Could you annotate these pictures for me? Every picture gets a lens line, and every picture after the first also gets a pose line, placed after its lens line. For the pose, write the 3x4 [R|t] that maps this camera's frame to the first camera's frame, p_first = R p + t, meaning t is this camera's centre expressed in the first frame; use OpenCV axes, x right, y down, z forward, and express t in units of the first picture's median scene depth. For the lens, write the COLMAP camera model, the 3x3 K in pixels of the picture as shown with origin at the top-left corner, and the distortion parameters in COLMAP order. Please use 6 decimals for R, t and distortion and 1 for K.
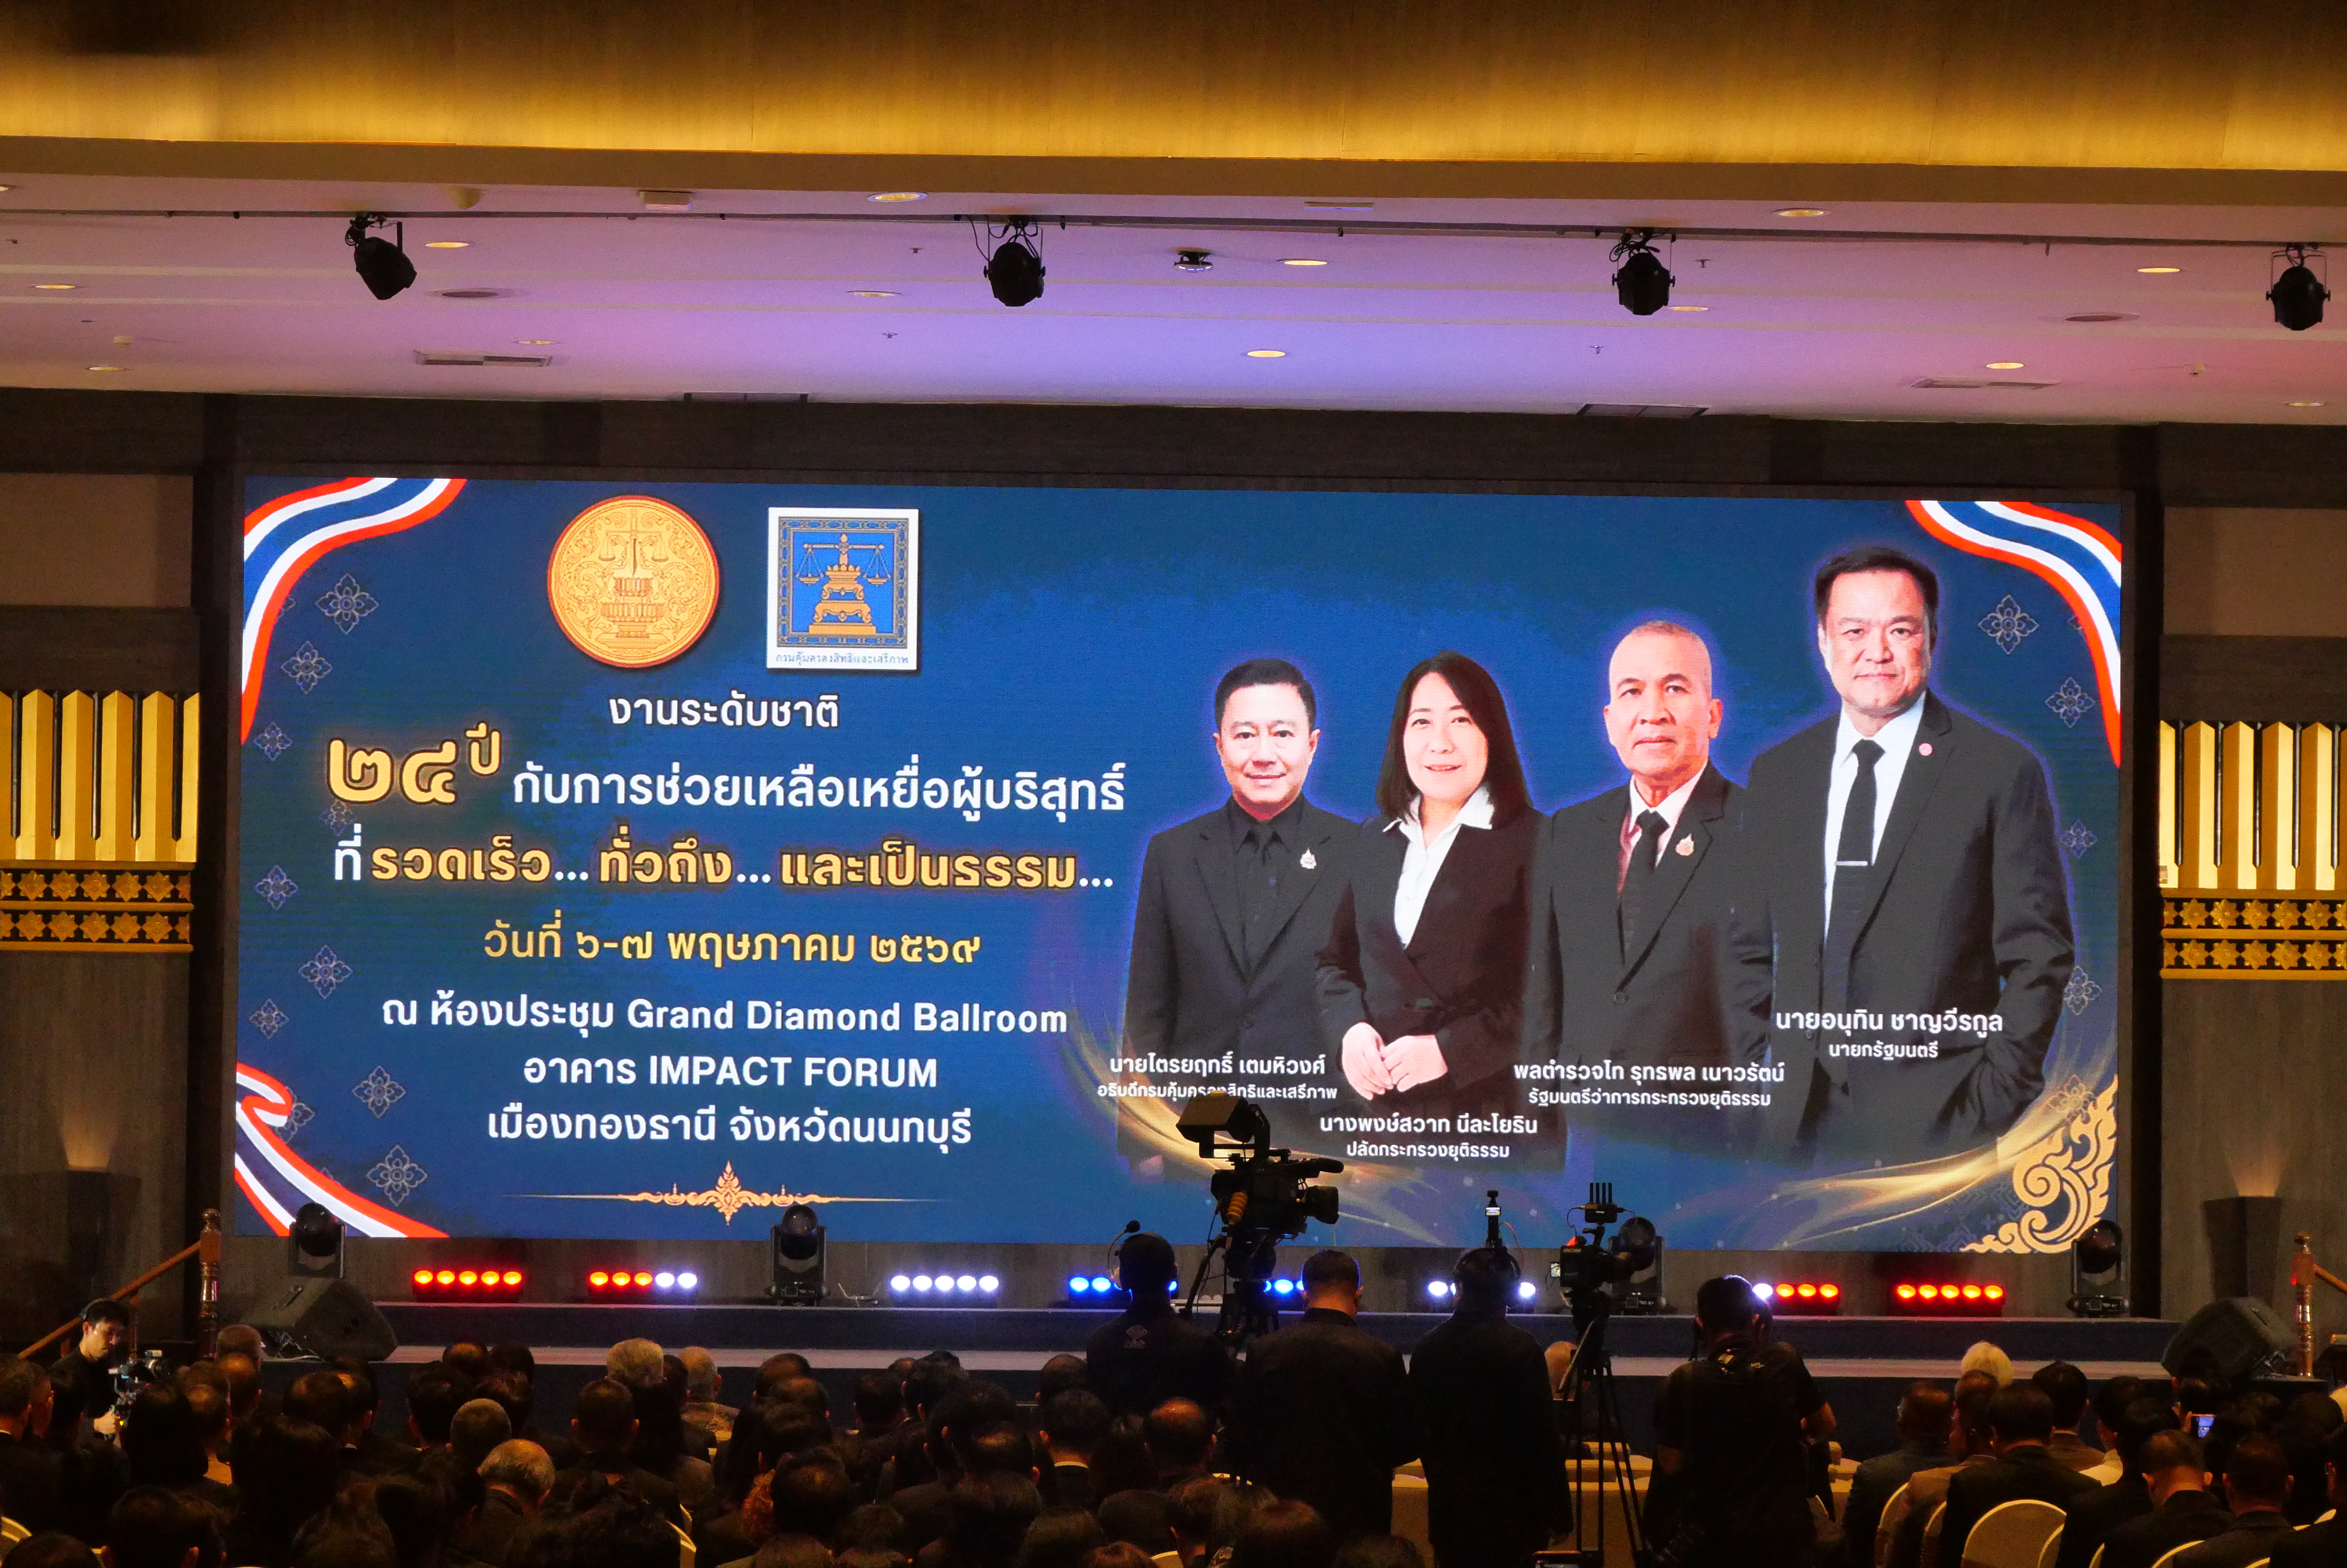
lens RADIAL K [[8037.8, 0, 1143.0], [0, 8037.8, 781.7], [0, 0, 1]] dist [-0.026784, 2.233739]
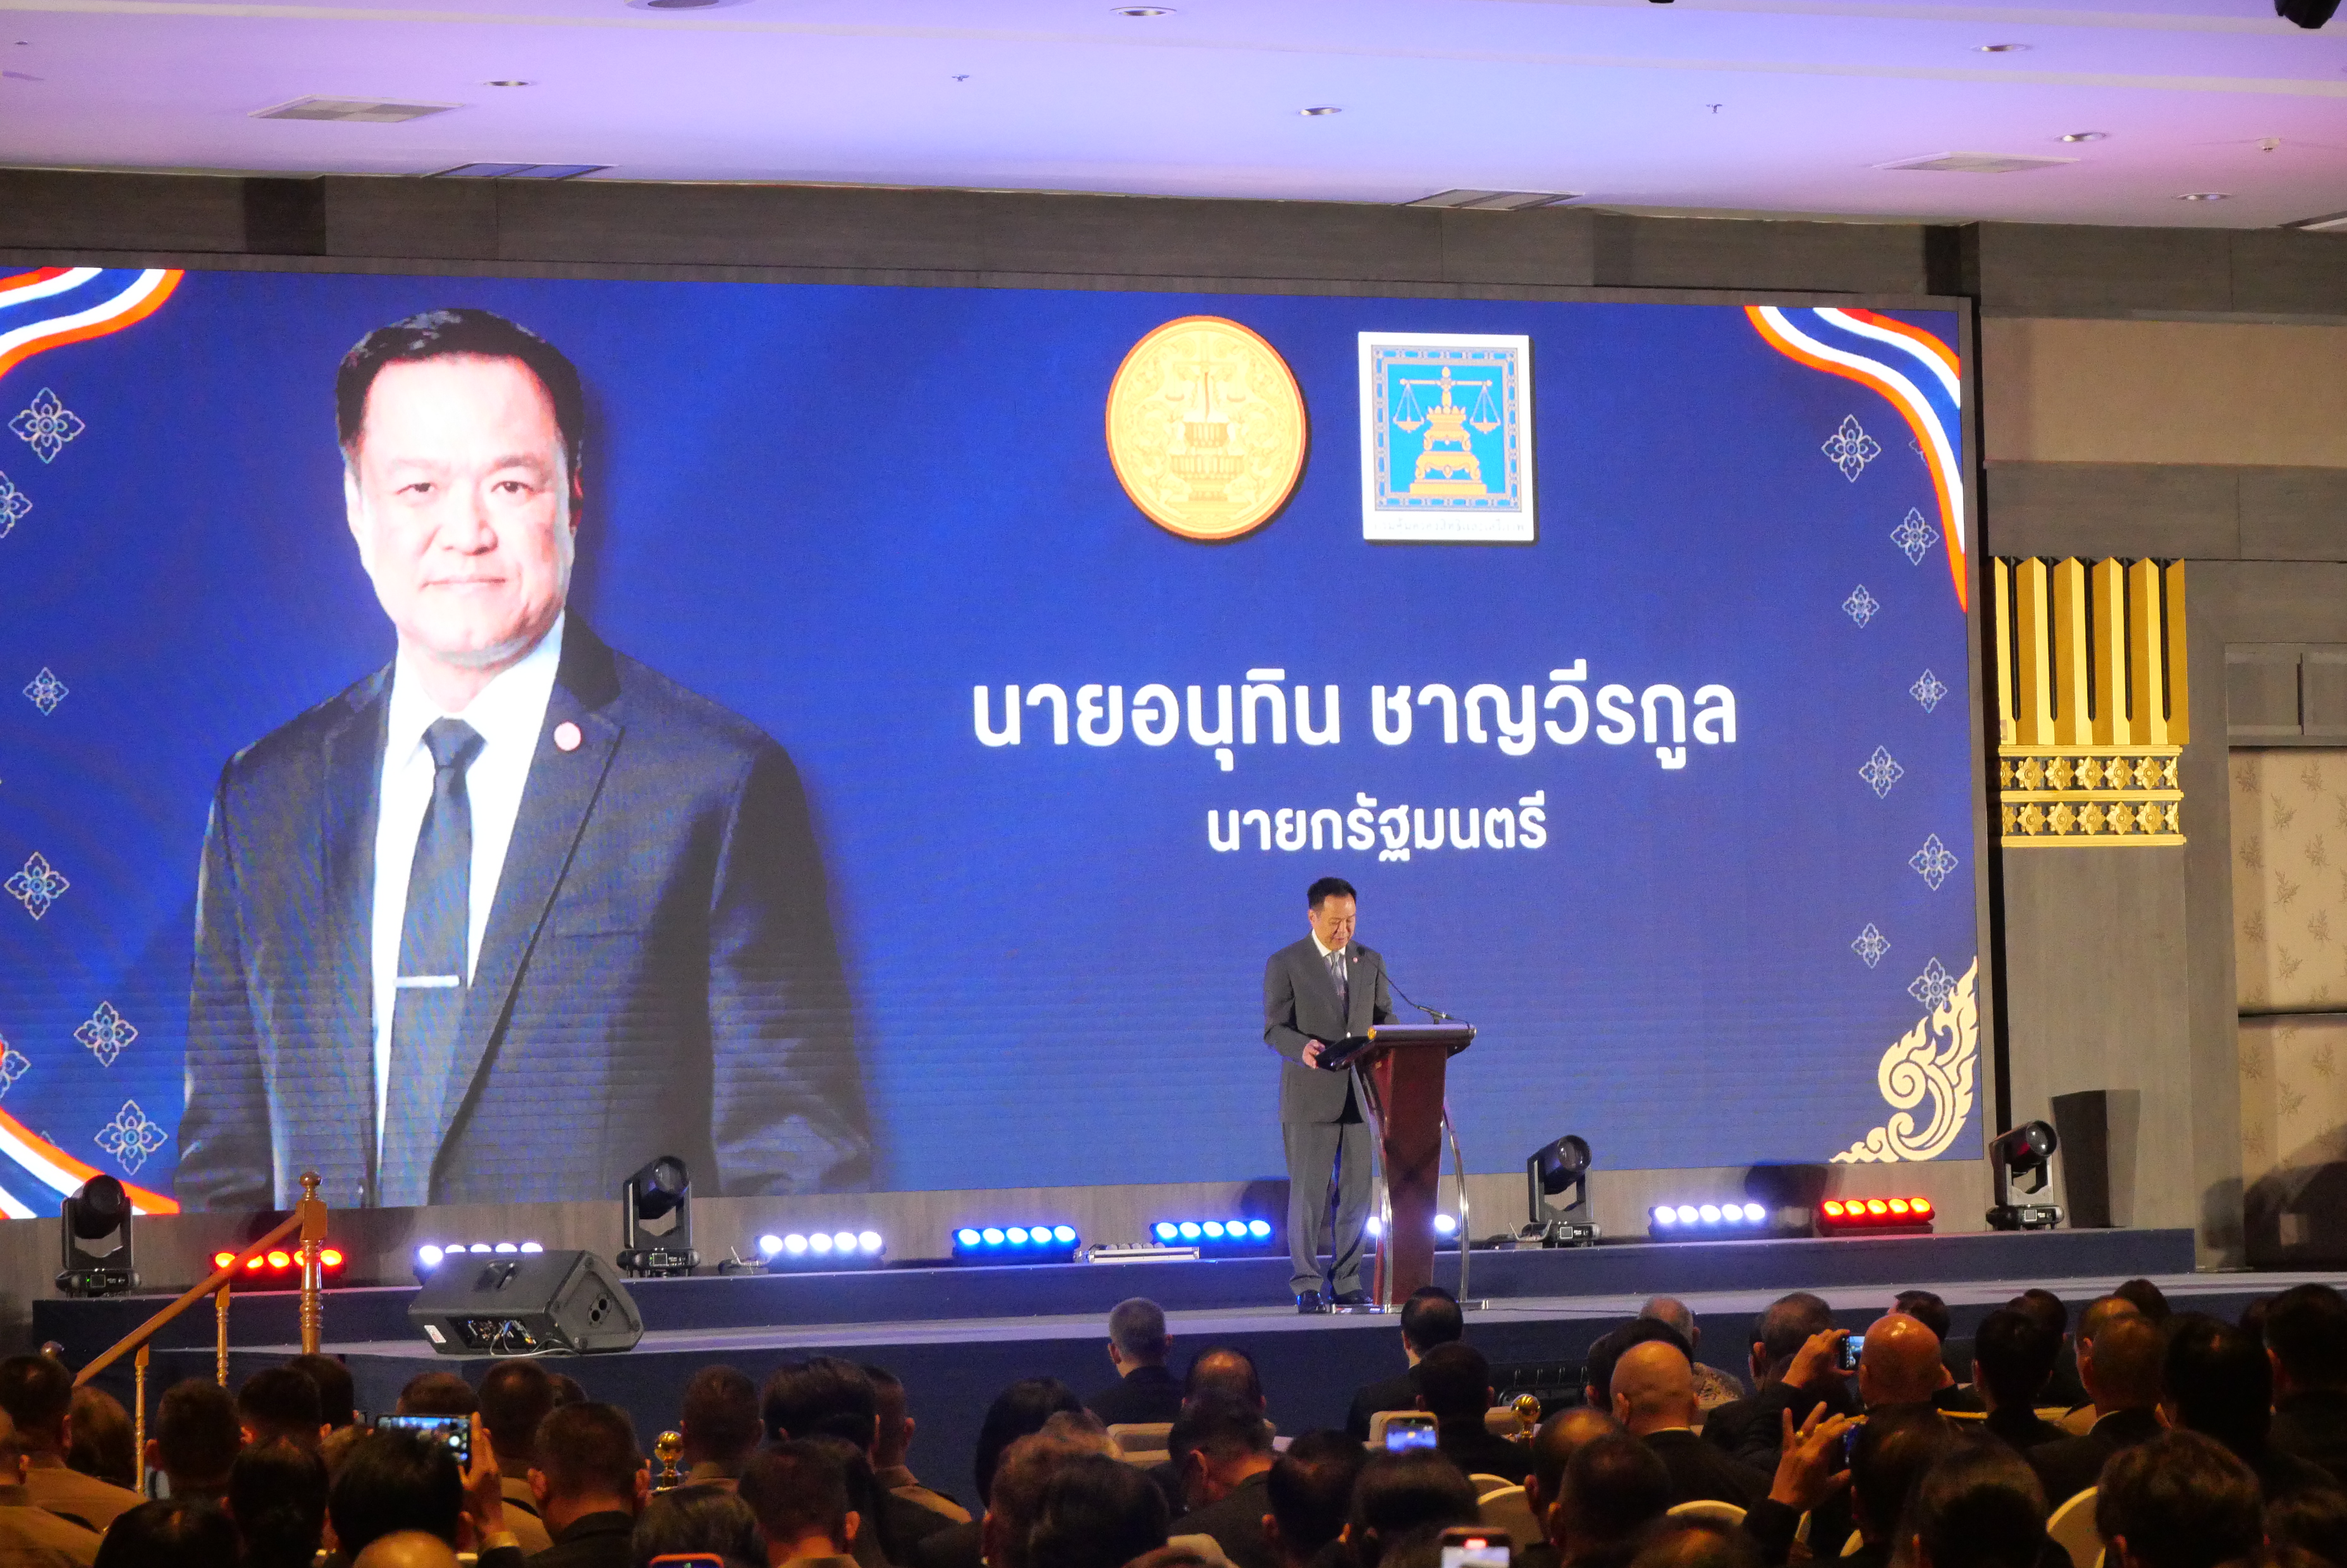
lens RADIAL K [[8037.8, 0, 1143.0], [0, 8037.8, 781.7], [0, 0, 1]] dist [-0.026784, 2.233739]
pose [[0.926333, -0.018491, 0.376252, -0.299396], [0.018346, 0.999824, 0.003968, 0.012162], [-0.376259, 0.003227, 0.926509, 0.217547]]
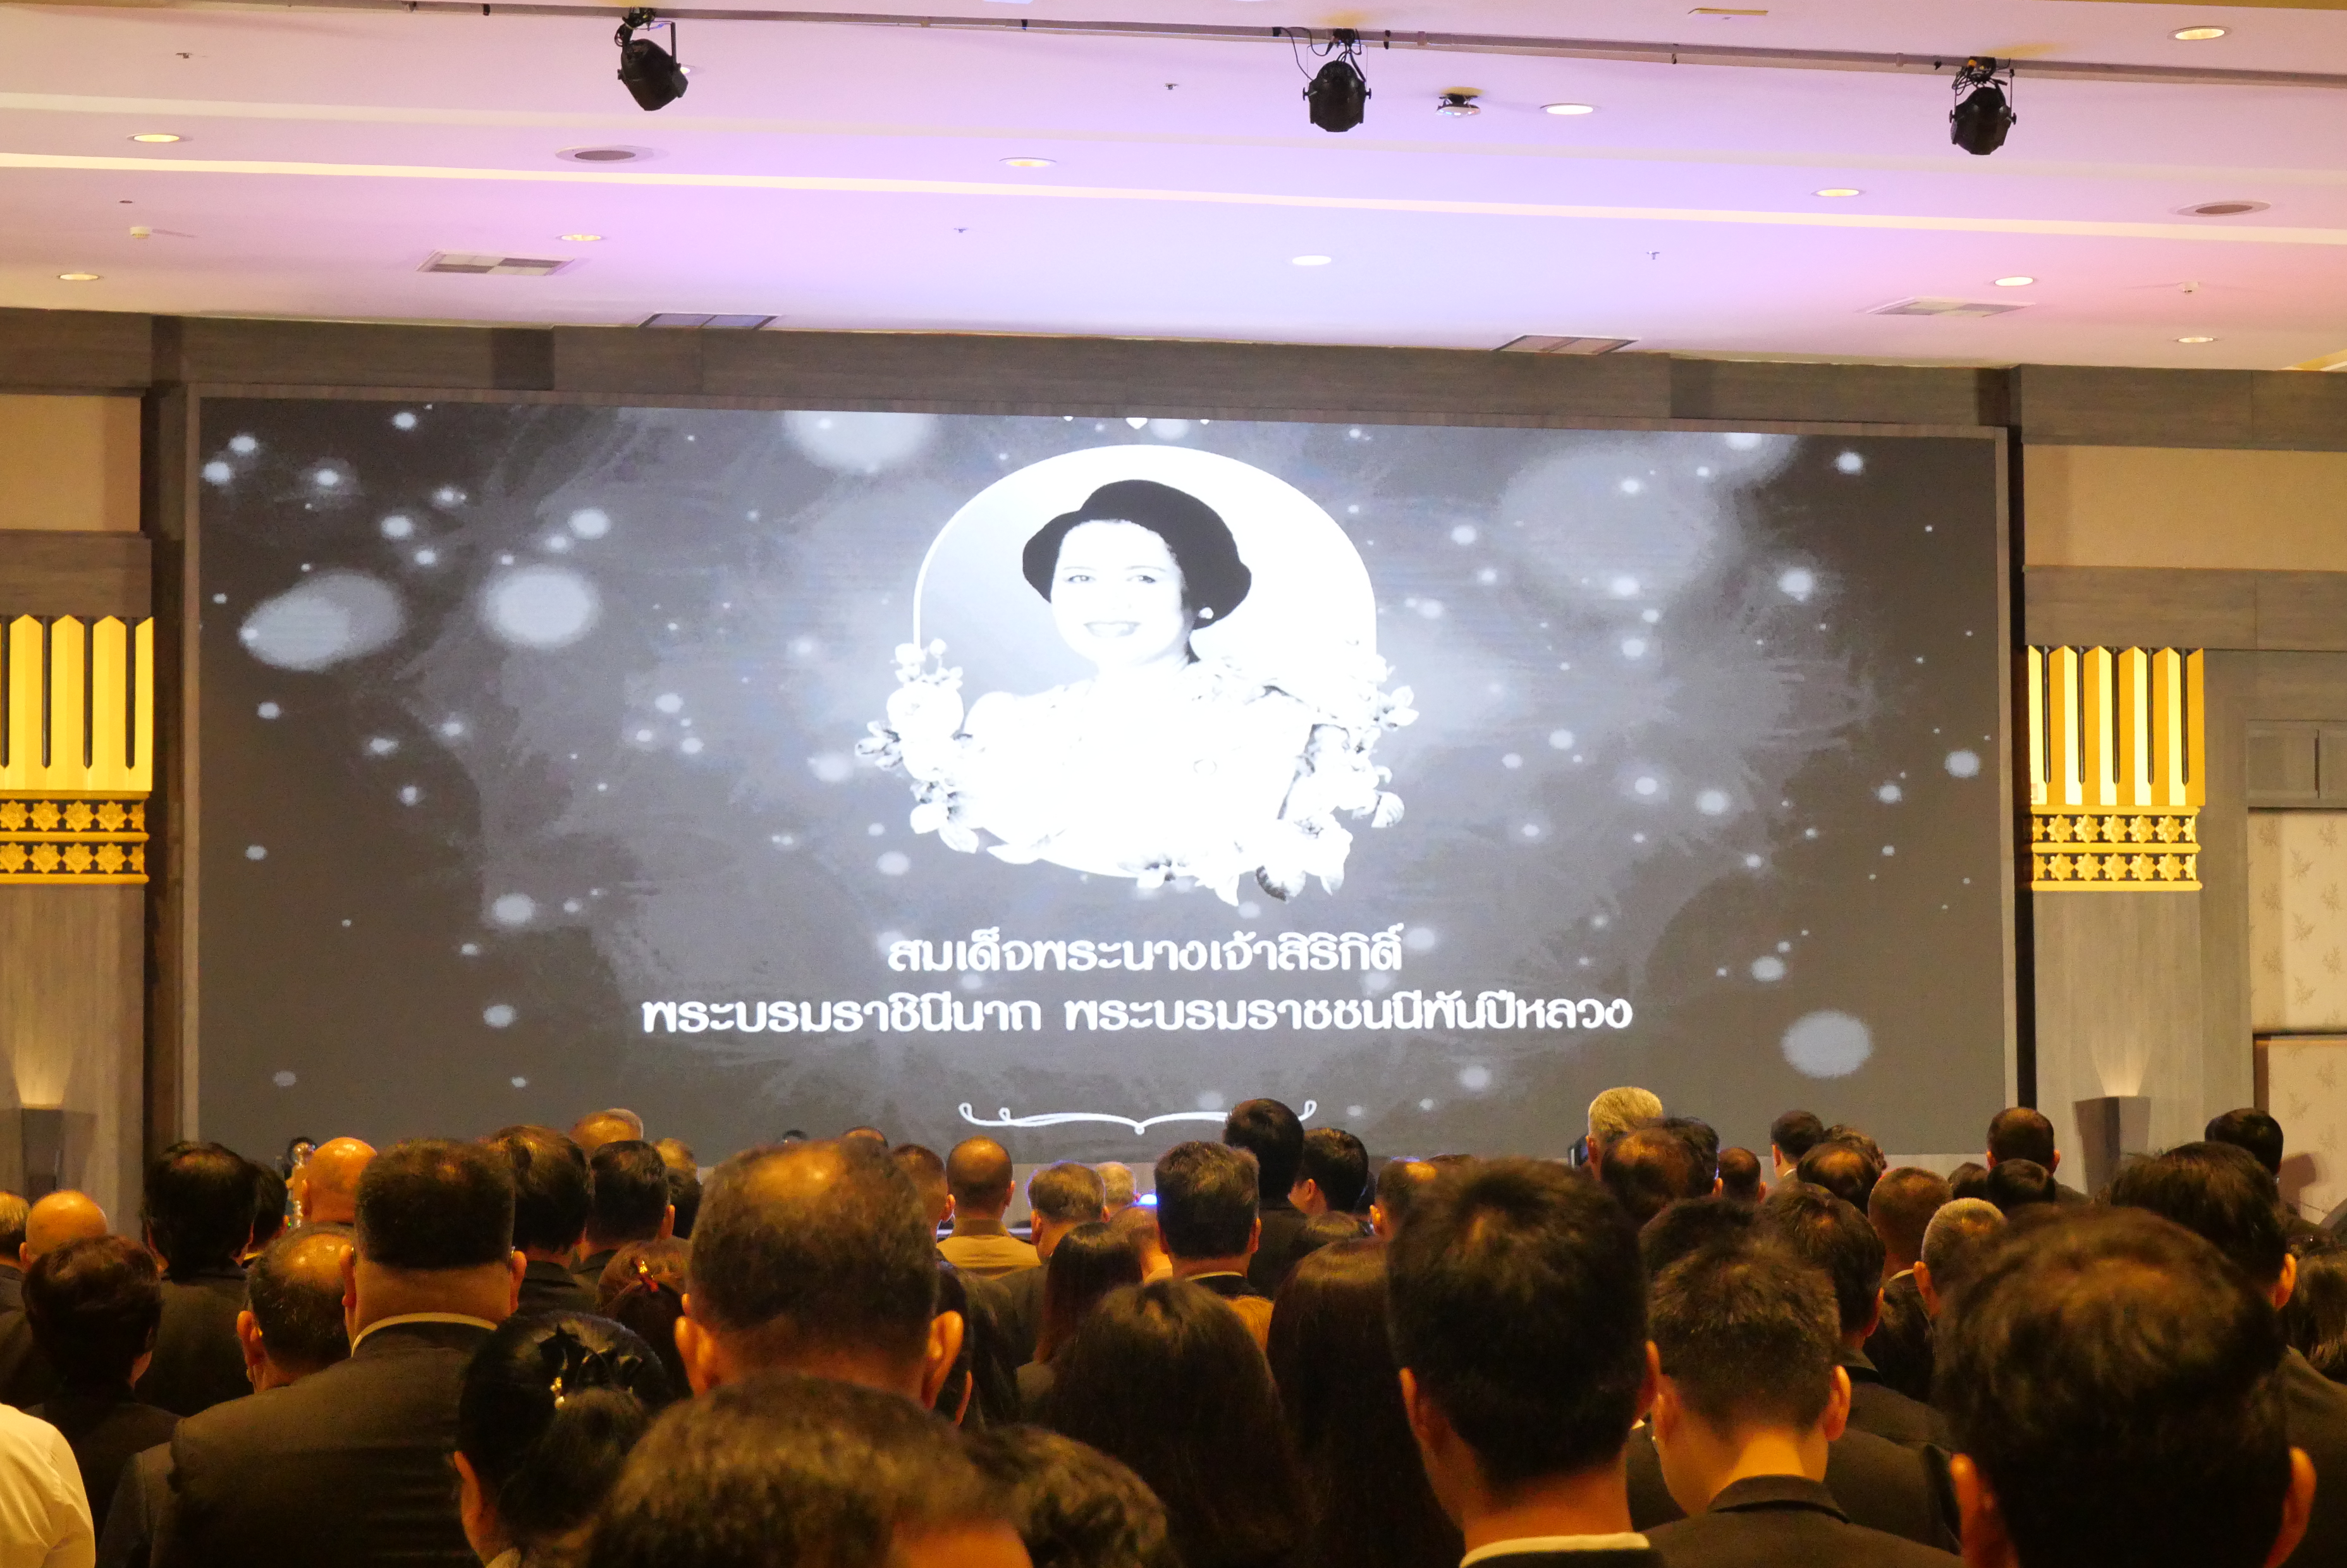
lens RADIAL K [[5564.2, 0, 1173.5], [0, 5564.2, 784.0], [0, 0, 1]] dist [0.022693, 0.251388]
pose [[0.981872, -0.006847, 0.189419, -0.123919], [0.008630, 0.999926, -0.008588, 0.016065], [-0.189346, 0.010068, 0.981859, 0.309832]]
